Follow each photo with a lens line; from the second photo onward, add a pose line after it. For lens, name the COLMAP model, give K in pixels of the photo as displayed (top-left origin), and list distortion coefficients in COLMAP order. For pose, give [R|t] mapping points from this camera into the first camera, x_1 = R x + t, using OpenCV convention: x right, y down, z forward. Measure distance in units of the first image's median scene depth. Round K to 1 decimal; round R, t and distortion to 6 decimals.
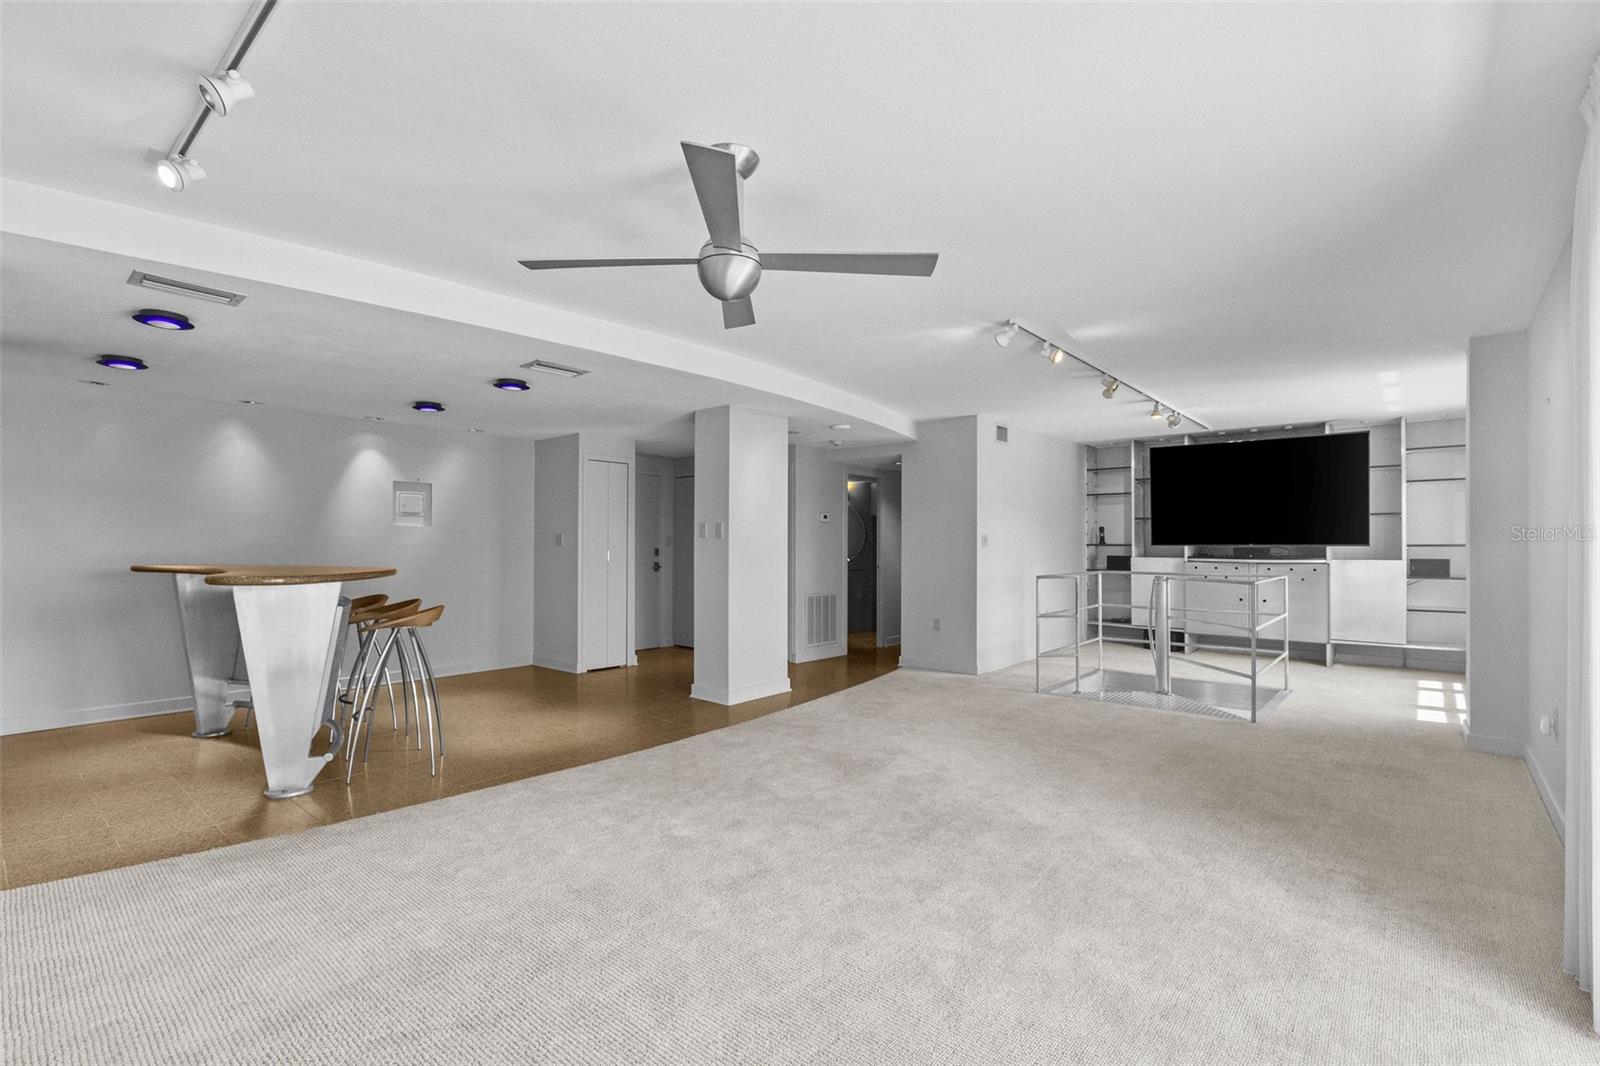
lens RADIAL K [[731.0, 0, 788.3], [0, 731.0, 540.3], [0, 0, 1]] dist [0.001791, -0.000224]
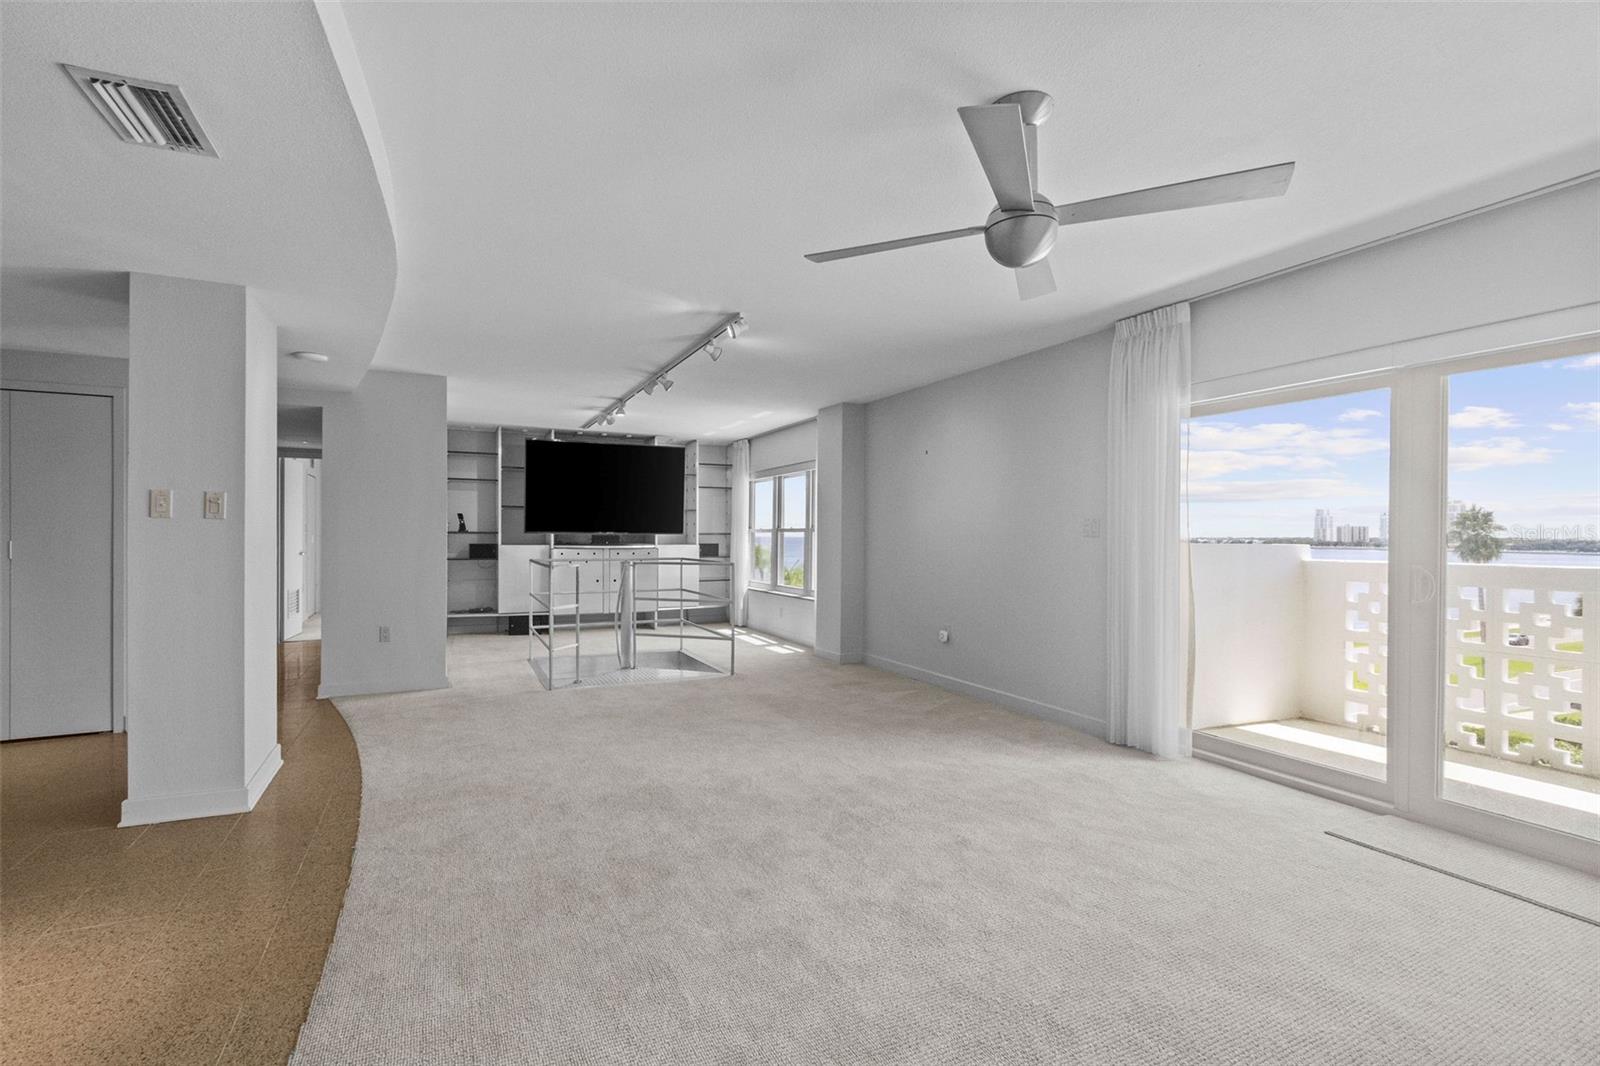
lens RADIAL K [[731.0, 0, 789.2], [0, 731.0, 532.4], [0, 0, 1]] dist [0.001791, -0.000224]
pose [[0.397311, 0.003029, 0.917679, -0.328826], [-0.008526, 0.999964, 0.000391, 0.002590], [-0.917644, -0.007979, 0.397323, 0.285581]]
